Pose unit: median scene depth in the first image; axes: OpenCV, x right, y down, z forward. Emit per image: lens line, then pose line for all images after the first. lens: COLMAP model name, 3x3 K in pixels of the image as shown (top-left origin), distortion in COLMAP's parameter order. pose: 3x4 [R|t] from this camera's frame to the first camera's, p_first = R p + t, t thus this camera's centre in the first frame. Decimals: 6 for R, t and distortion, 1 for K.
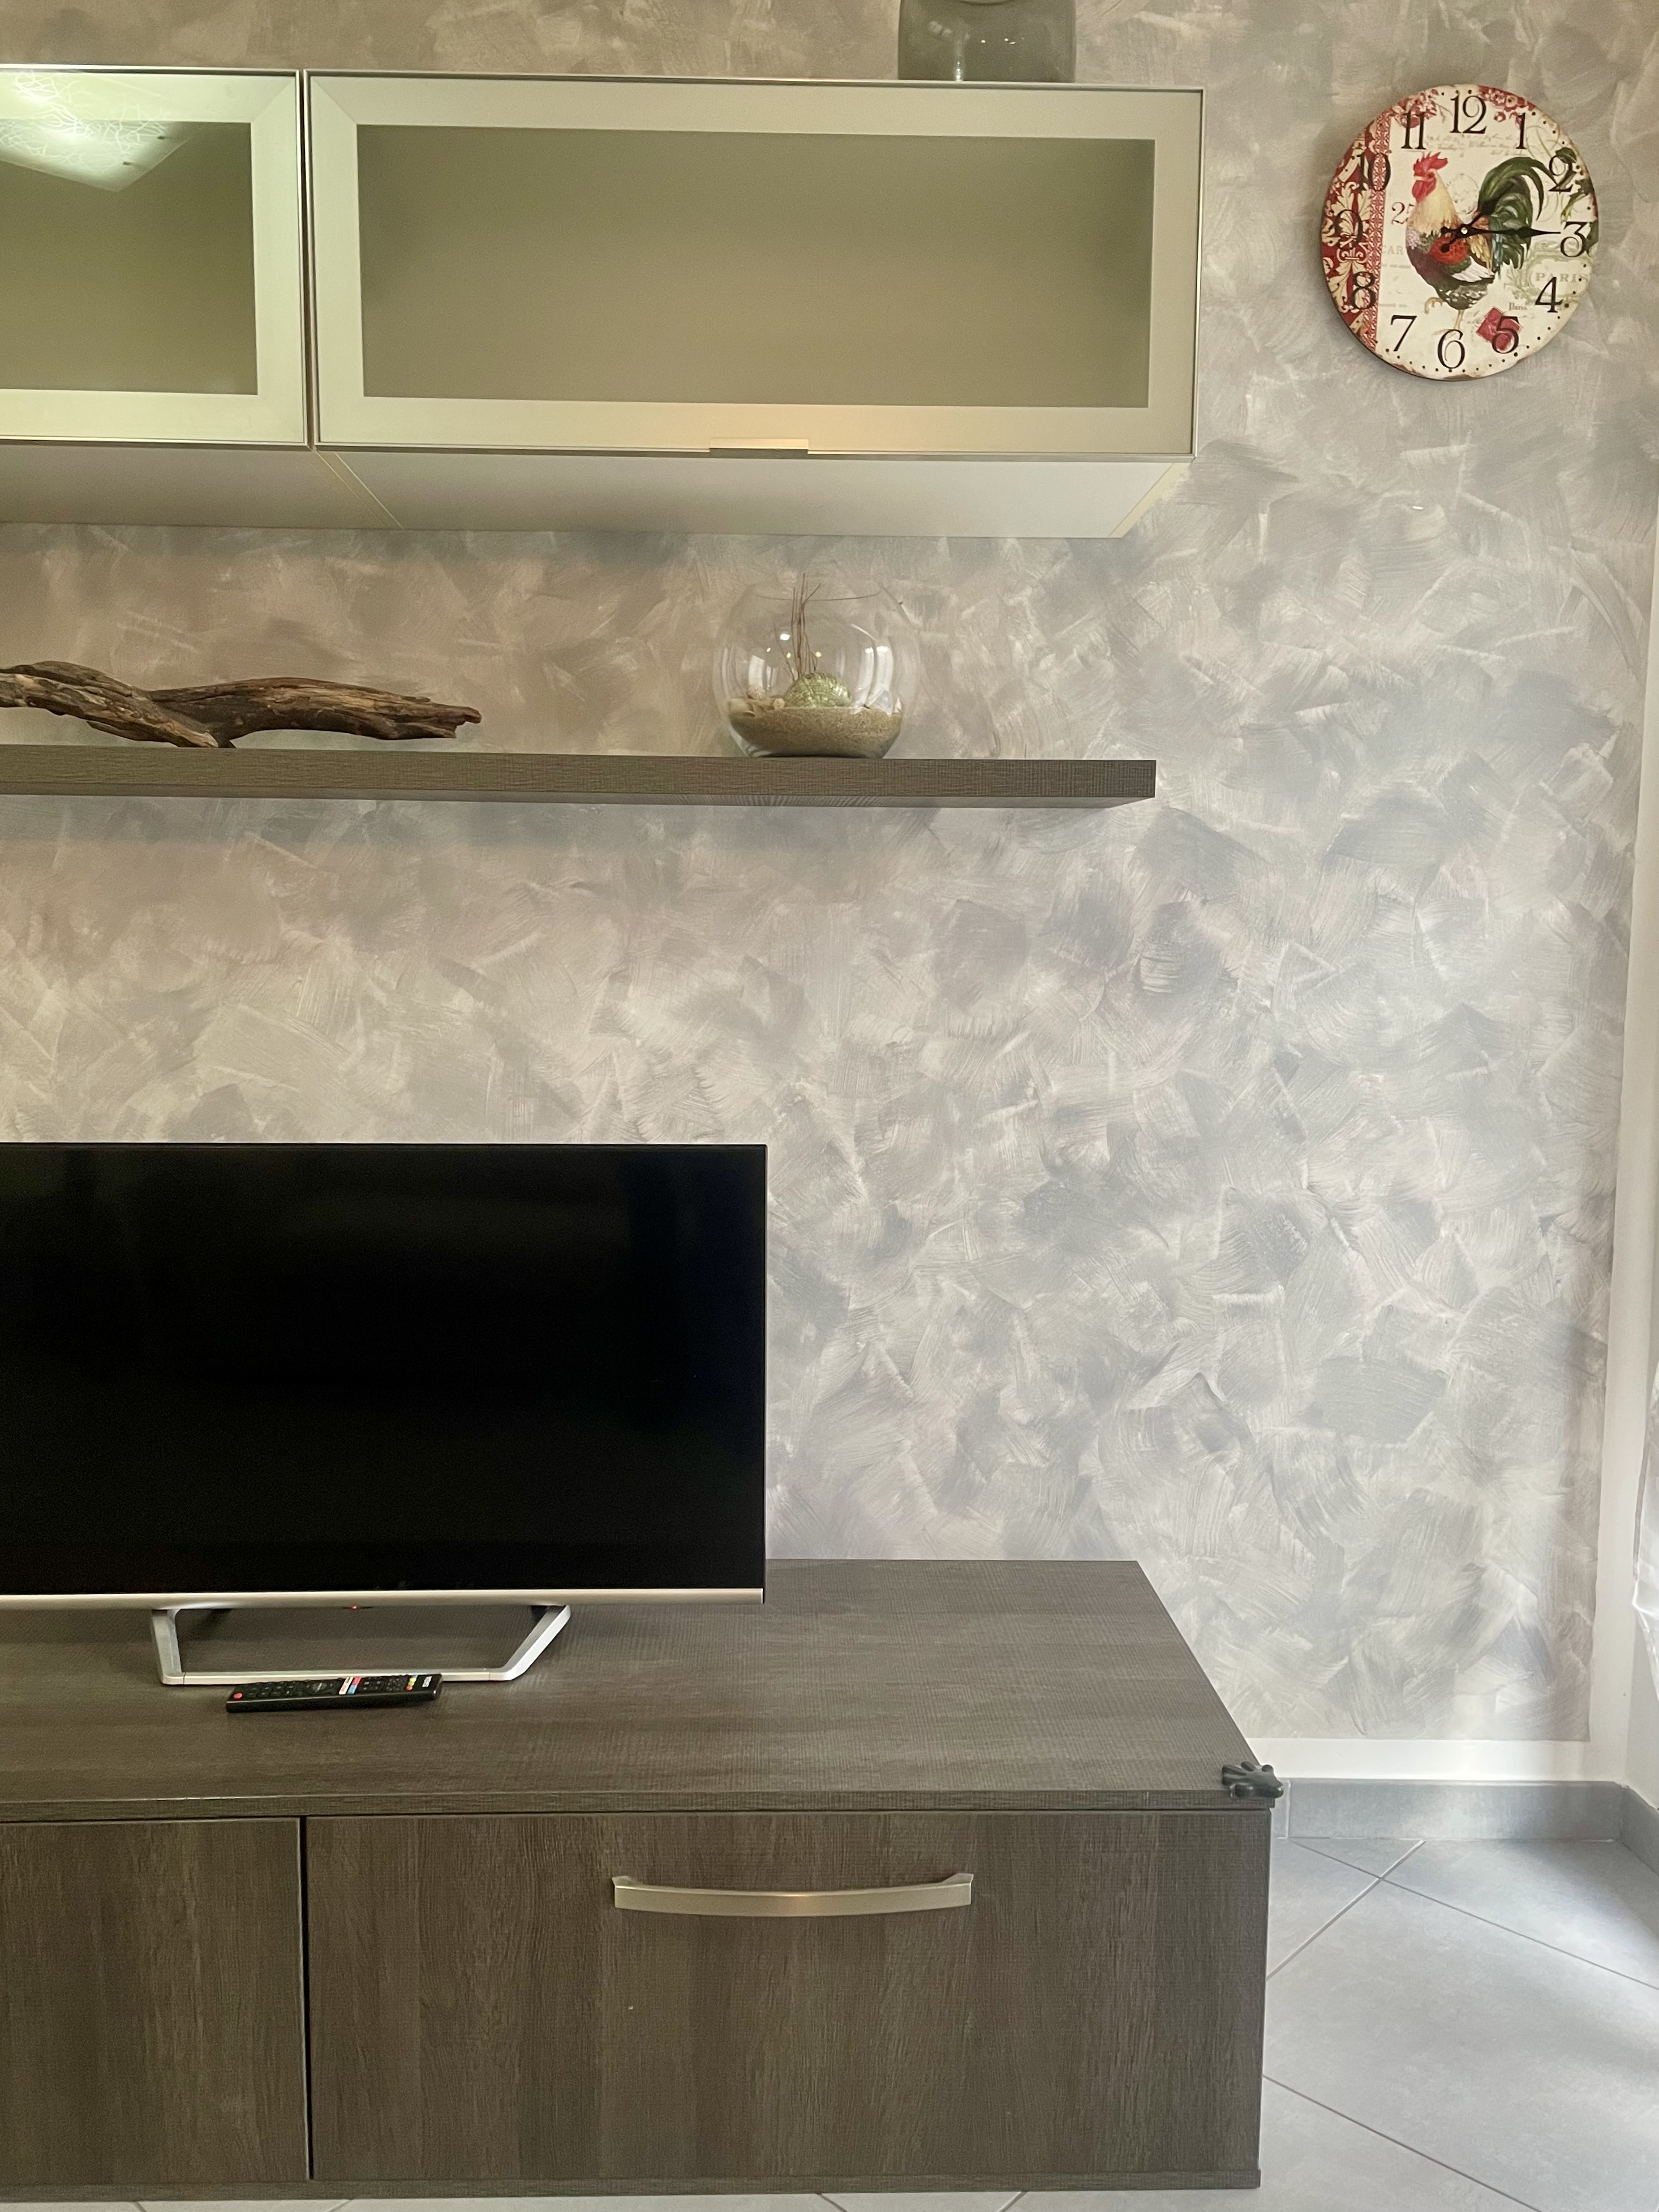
lens RADIAL K [[1695.8, 0, 824.3], [0, 1695.8, 1125.1], [0, 0, 1]] dist [0.084583, -0.107109]
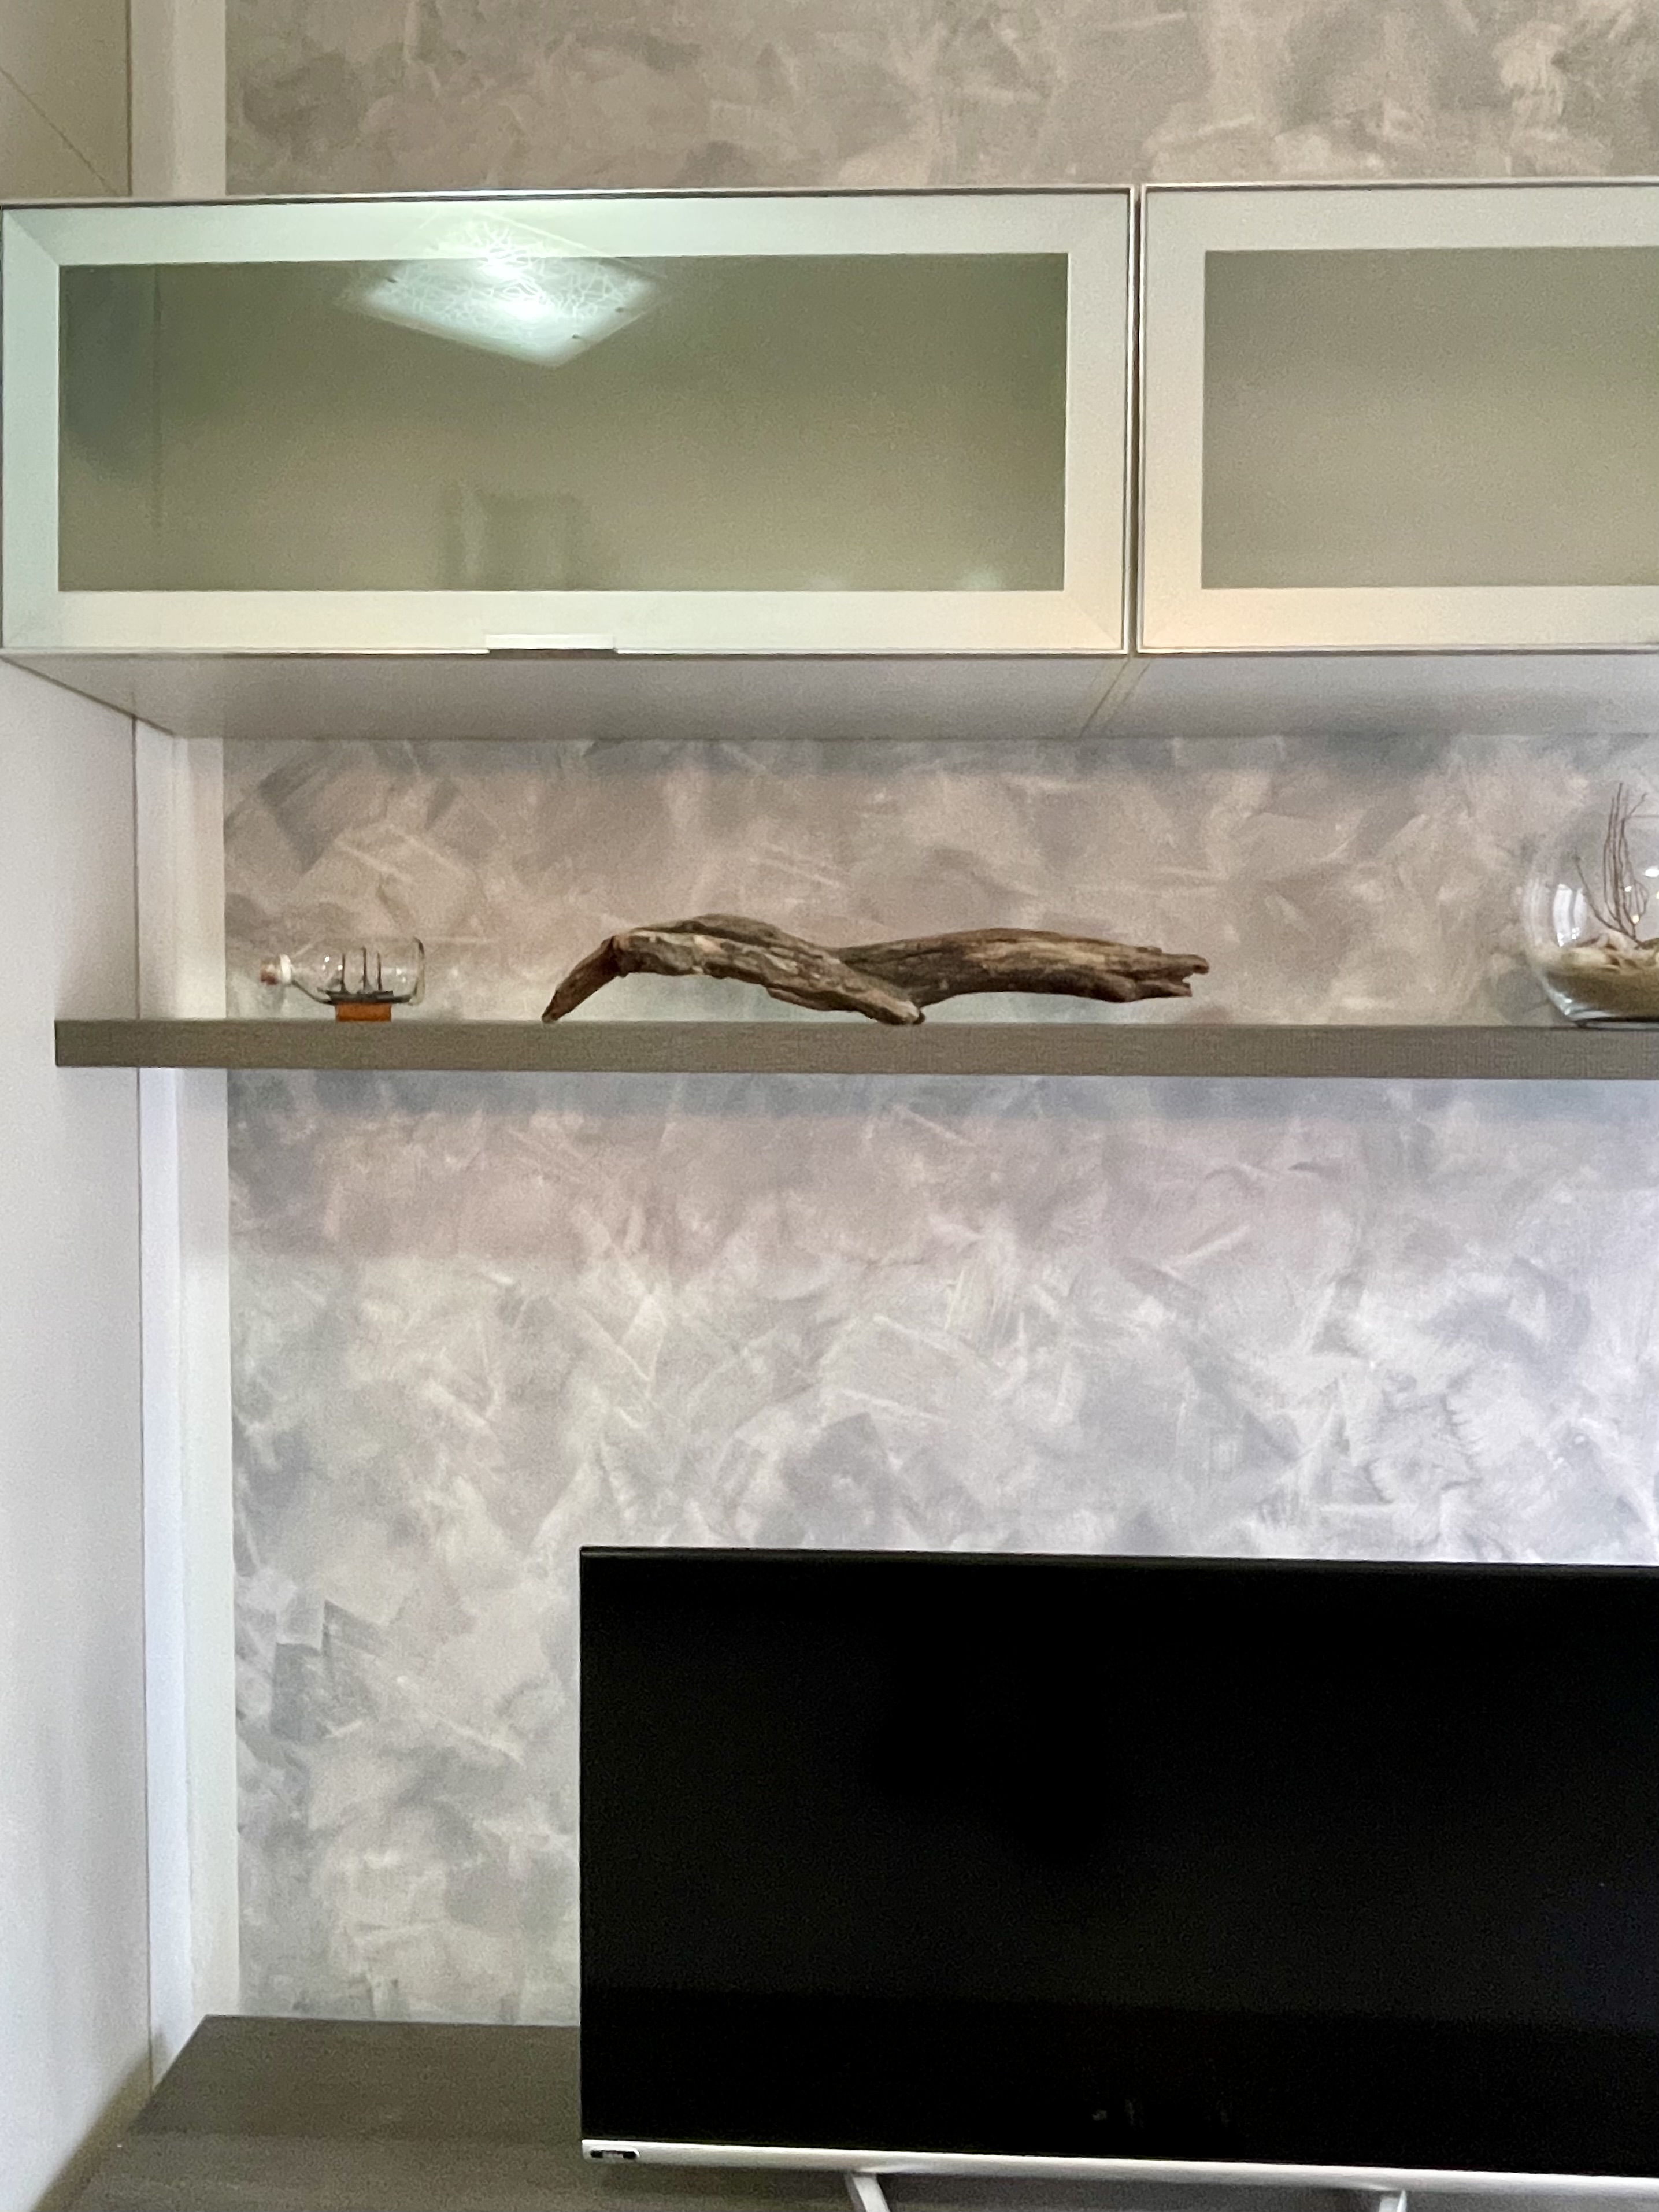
lens RADIAL K [[1634.7, 0, 840.5], [0, 1634.7, 1099.3], [0, 0, 1]] dist [0.024863, -0.040333]
pose [[0.997548, 0.001013, -0.069976, -0.305732], [-0.006343, 0.997089, -0.075979, -0.113431], [0.069695, 0.076237, 0.994651, 0.225419]]
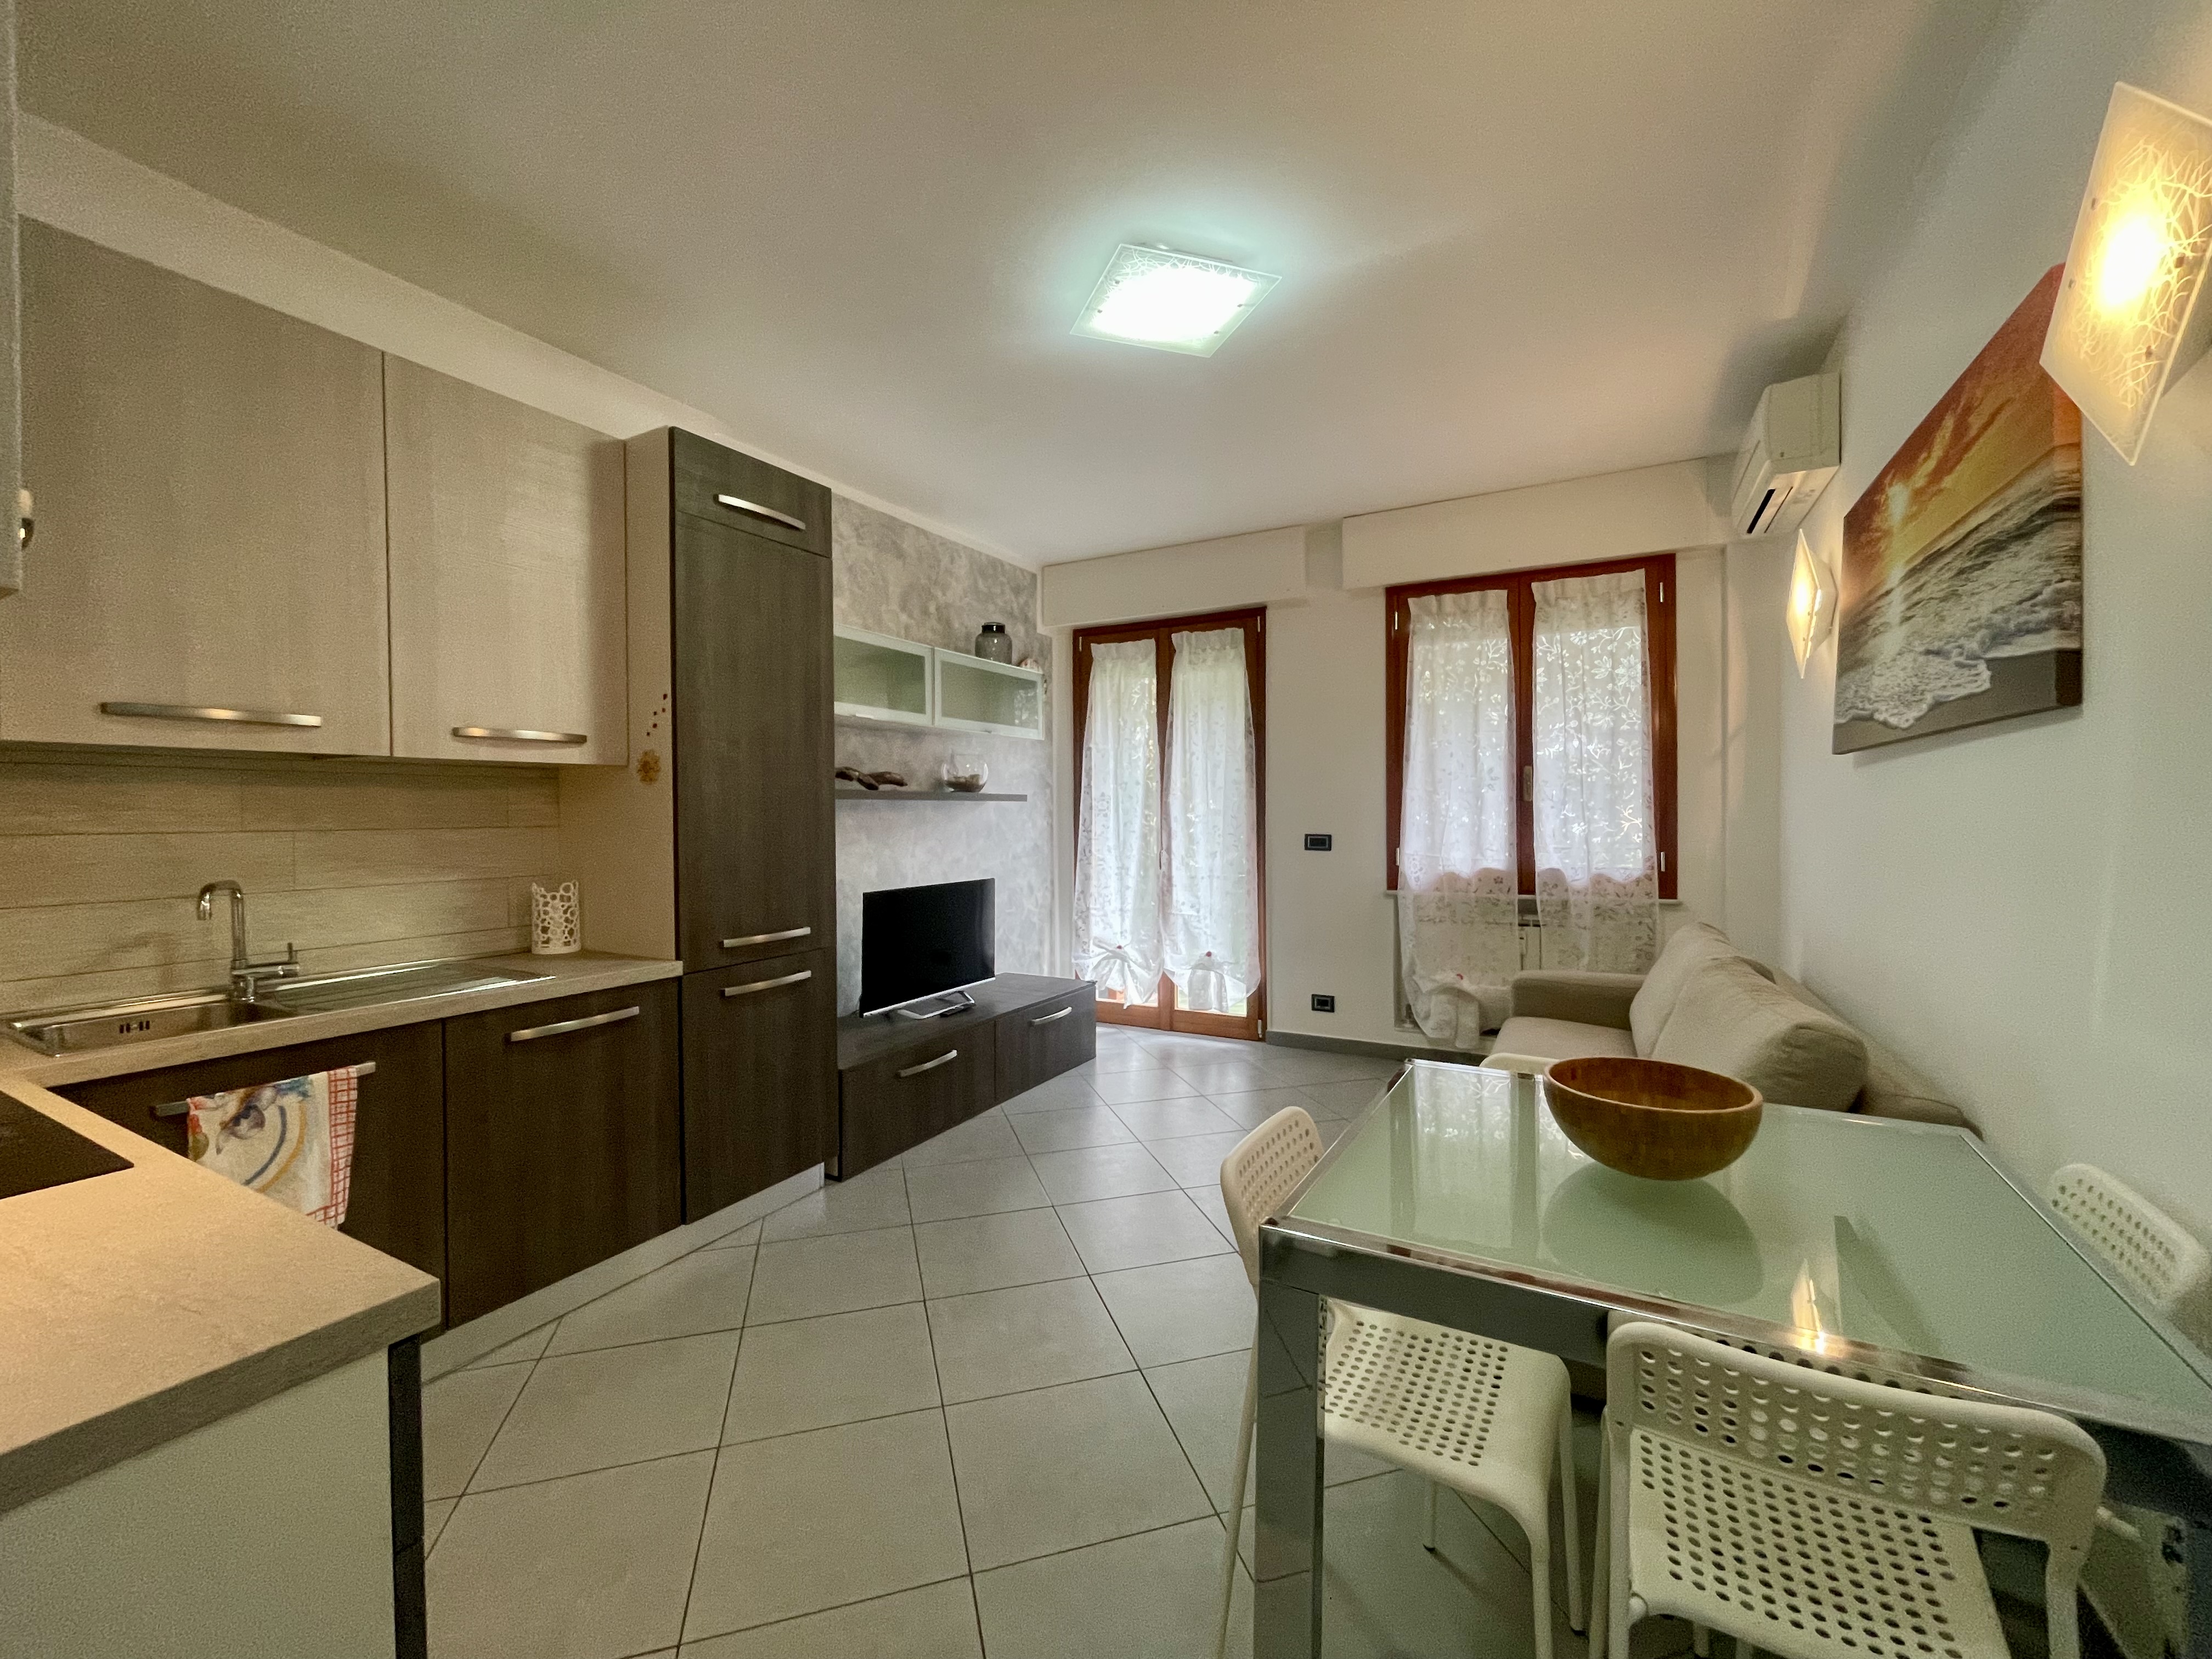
lens RADIAL K [[890.8, 0, 1107.2], [0, 890.8, 821.0], [0, 0, 1]] dist [0.002925, -0.003763]
pose [[0.510775, -0.018164, 0.859523, -1.669913], [0.101319, 0.994081, -0.039202, -0.013806], [-0.853723, 0.107109, 0.509592, -0.431223]]
